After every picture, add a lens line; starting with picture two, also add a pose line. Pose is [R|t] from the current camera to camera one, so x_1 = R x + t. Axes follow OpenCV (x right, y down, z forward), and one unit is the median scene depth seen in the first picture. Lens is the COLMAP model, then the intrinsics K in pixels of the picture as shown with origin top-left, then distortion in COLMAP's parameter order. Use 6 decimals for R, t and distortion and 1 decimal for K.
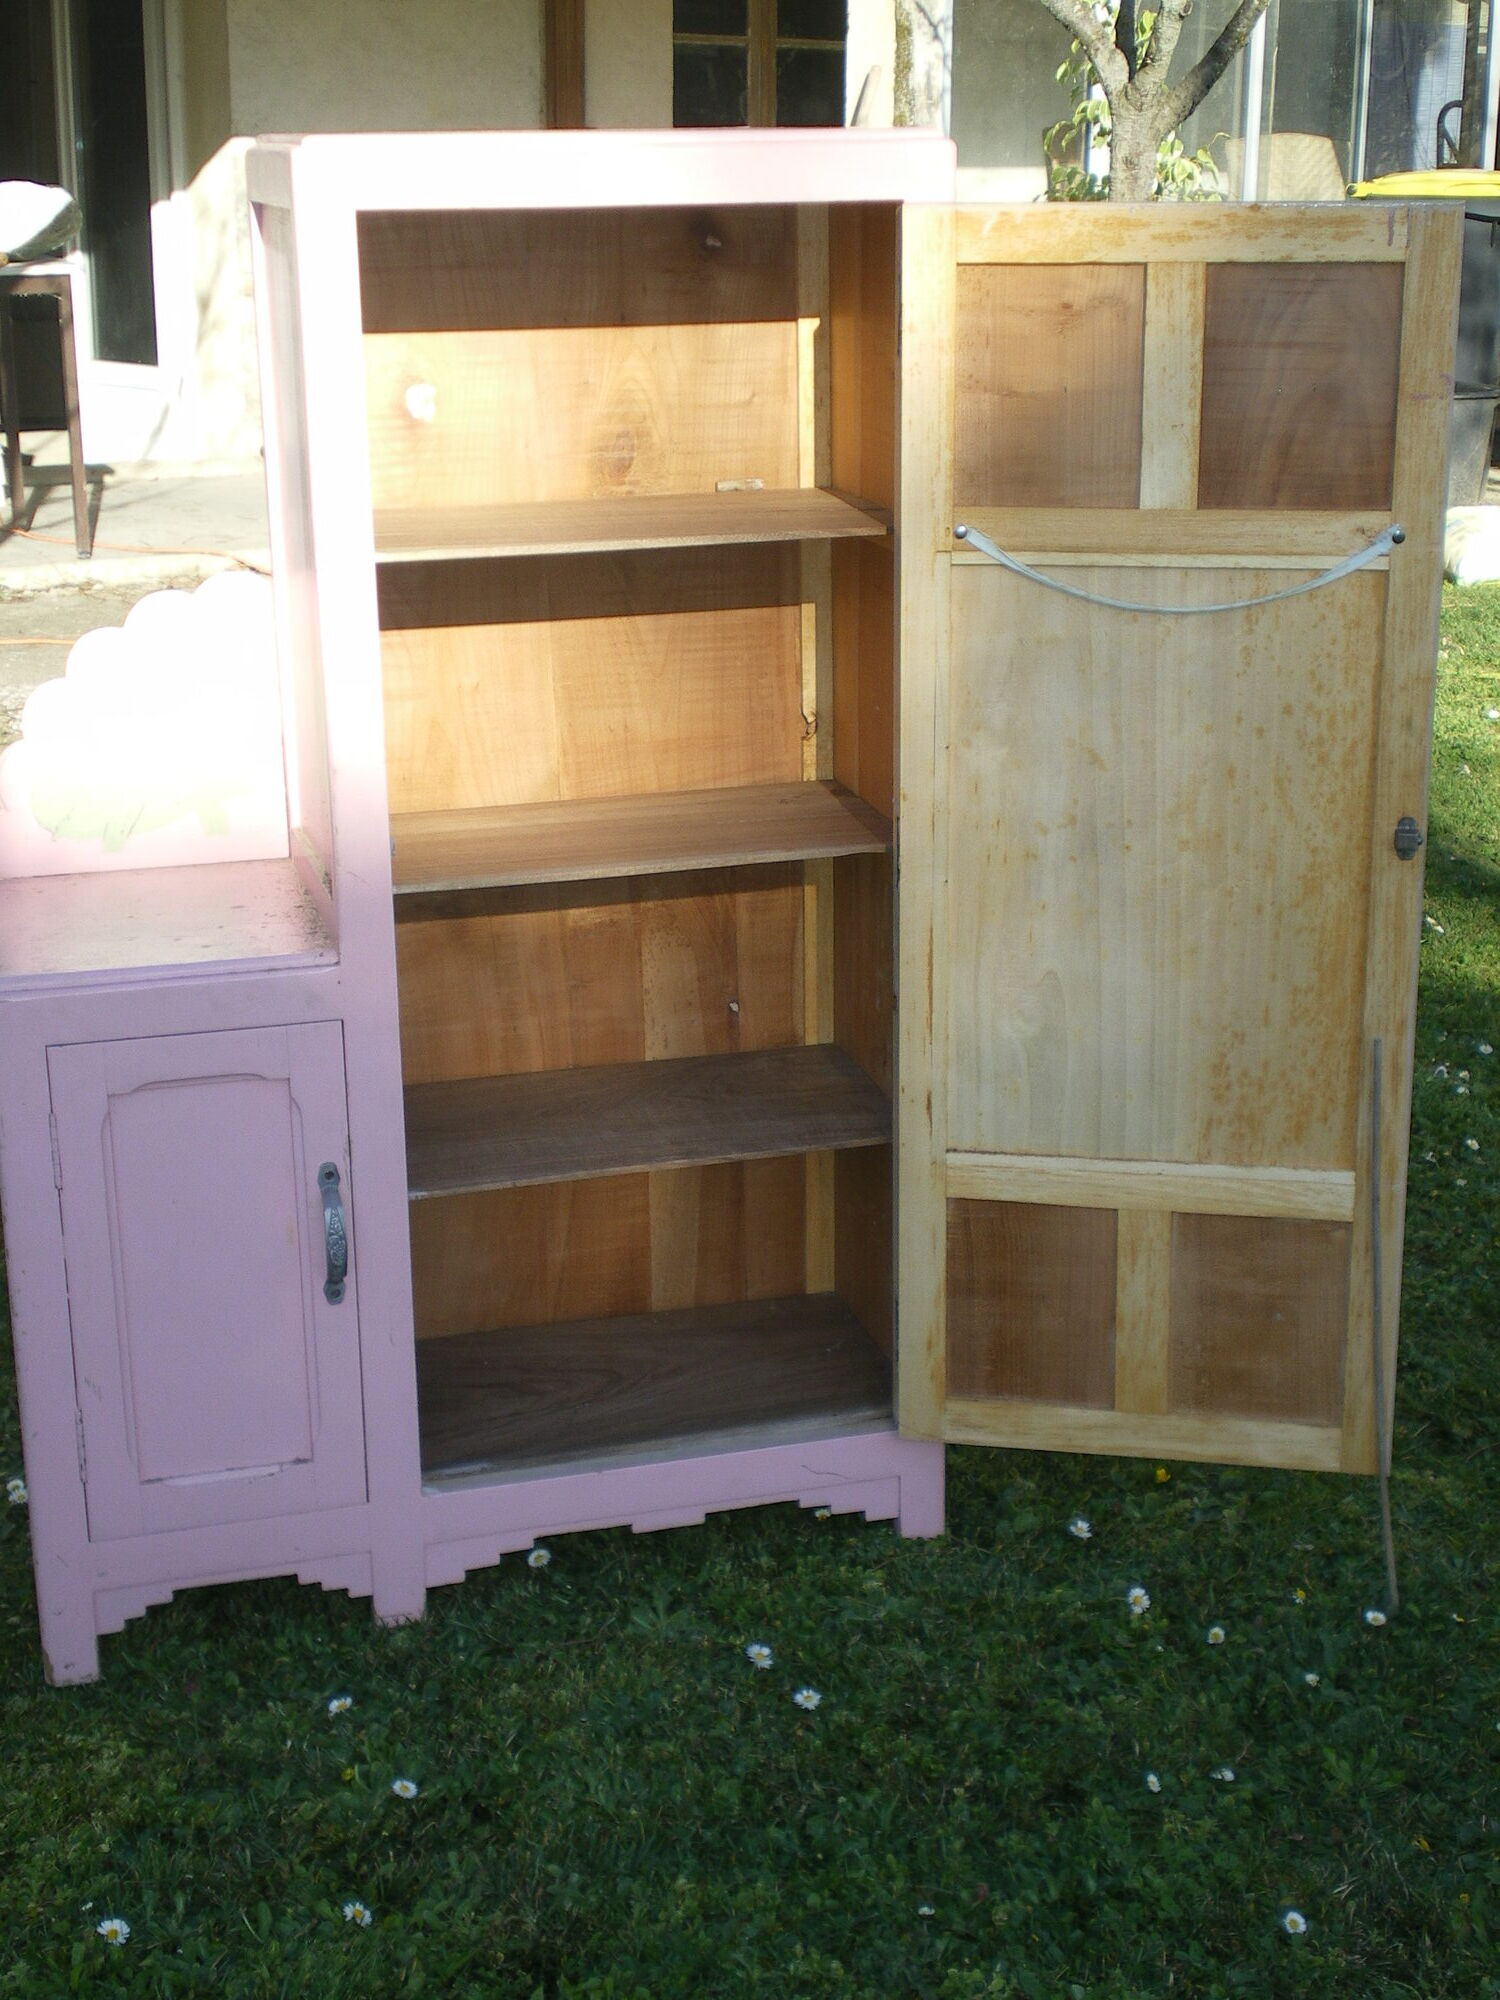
lens RADIAL K [[2854.7, 0, 750.0], [0, 2854.7, 1000.0], [0, 0, 1]] dist [0.057075, -0.136474]
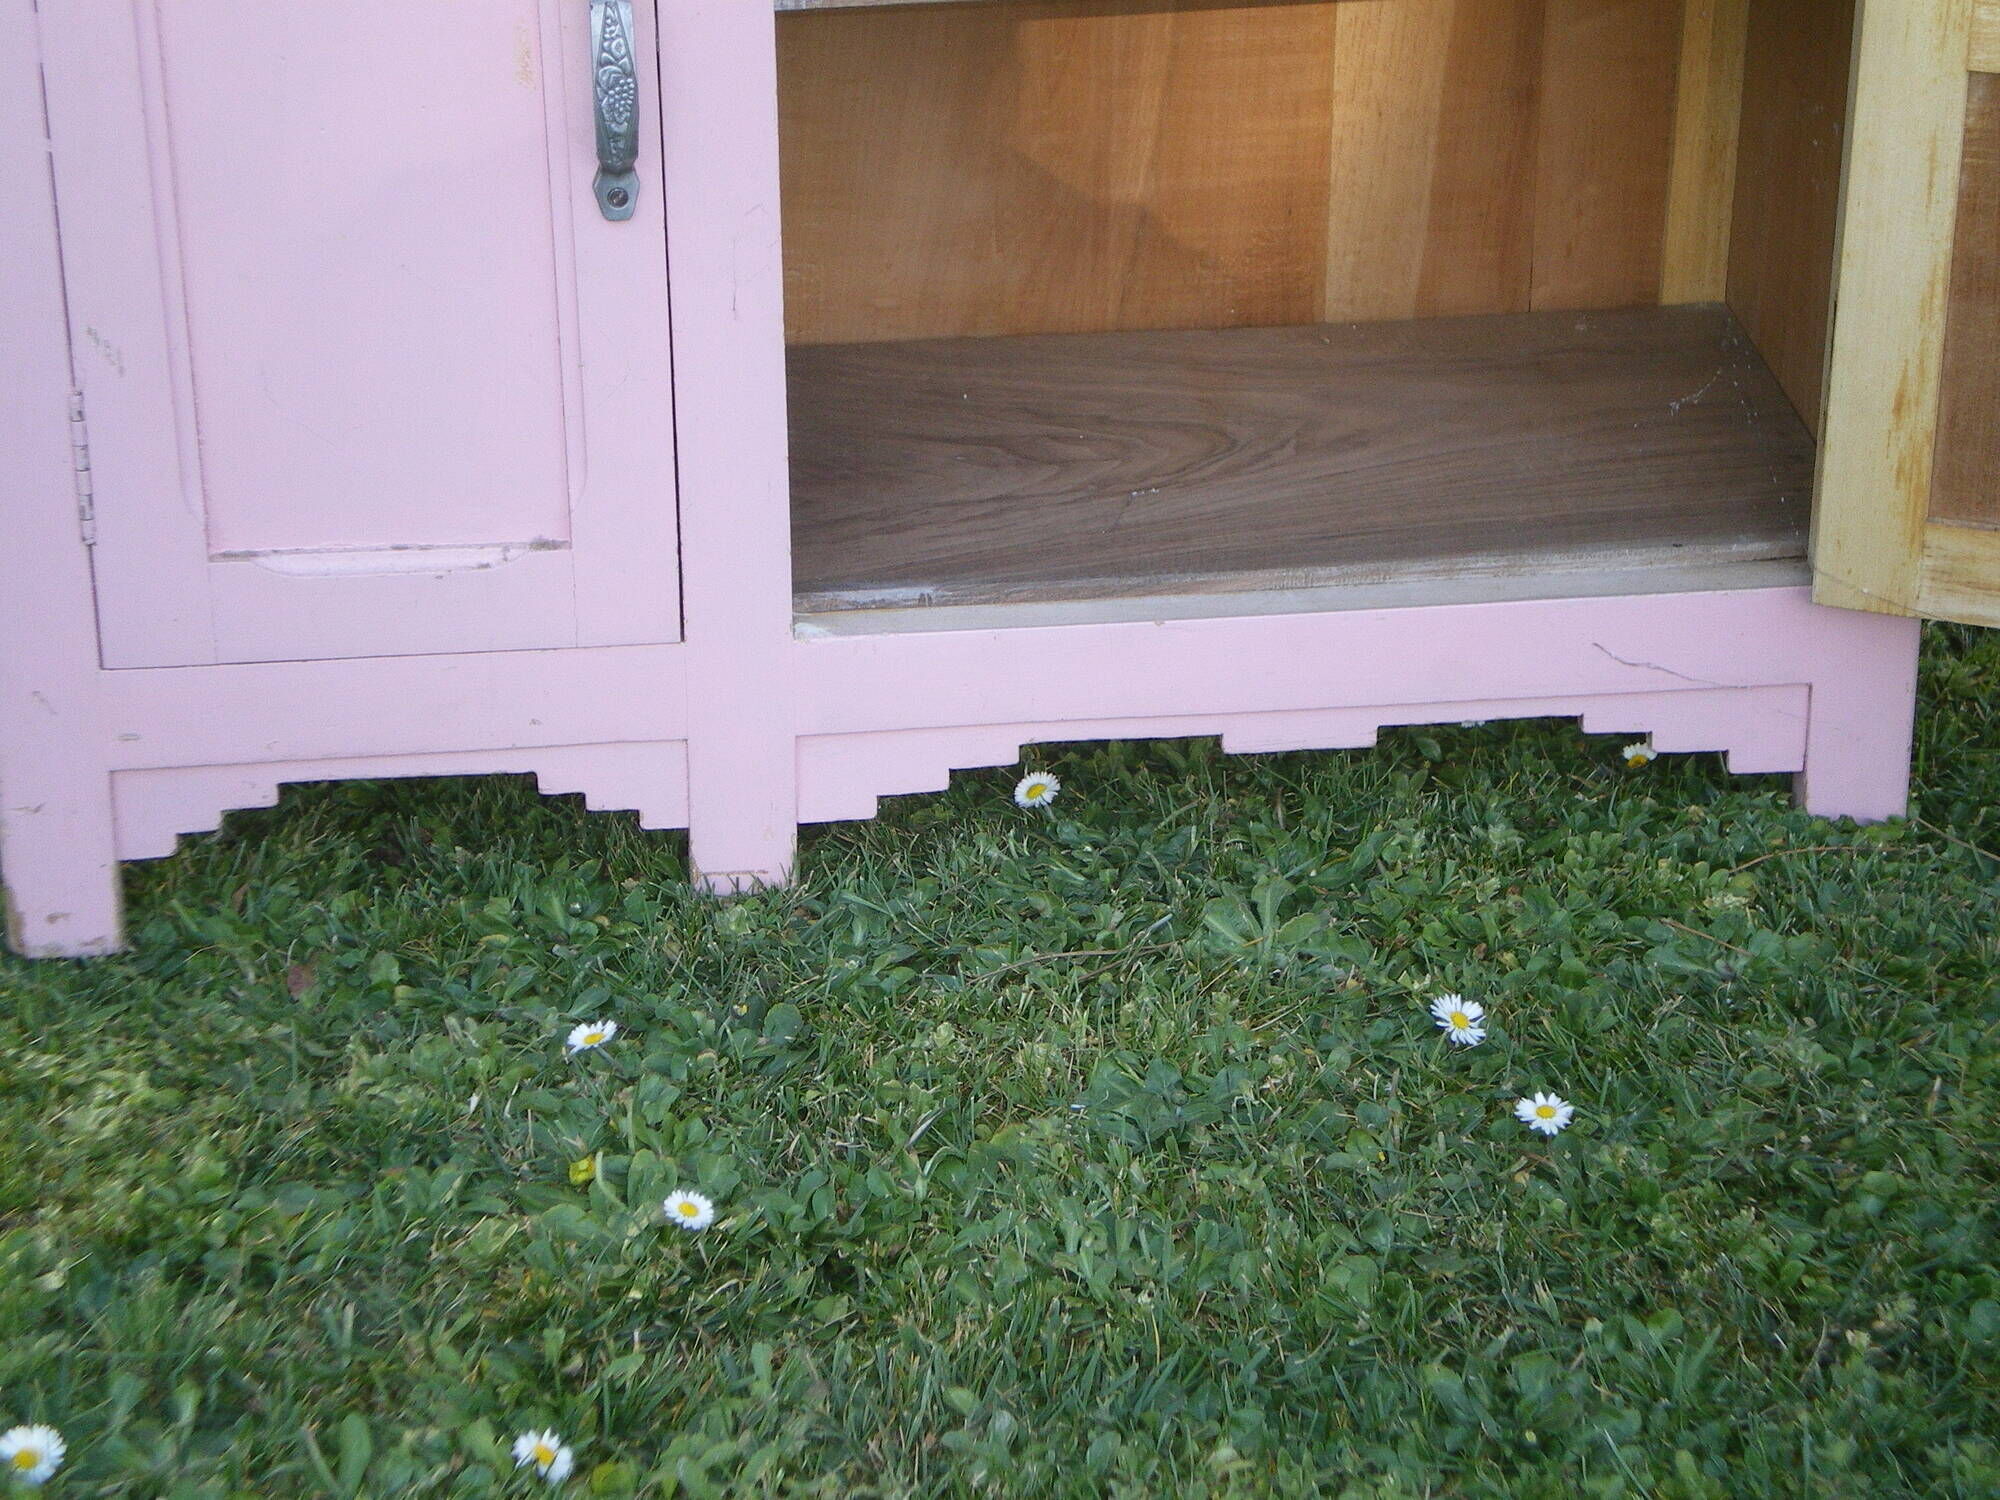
lens RADIAL K [[4976.9, 0, 1000.0], [0, 4976.9, 750.0], [0, 0, 1]] dist [1.460315, -8.719742]
pose [[0.987113, 0.079951, -0.138620, 0.043471], [-0.056489, 0.984573, 0.165606, 0.049806], [0.149722, -0.155641, 0.976401, 0.169622]]
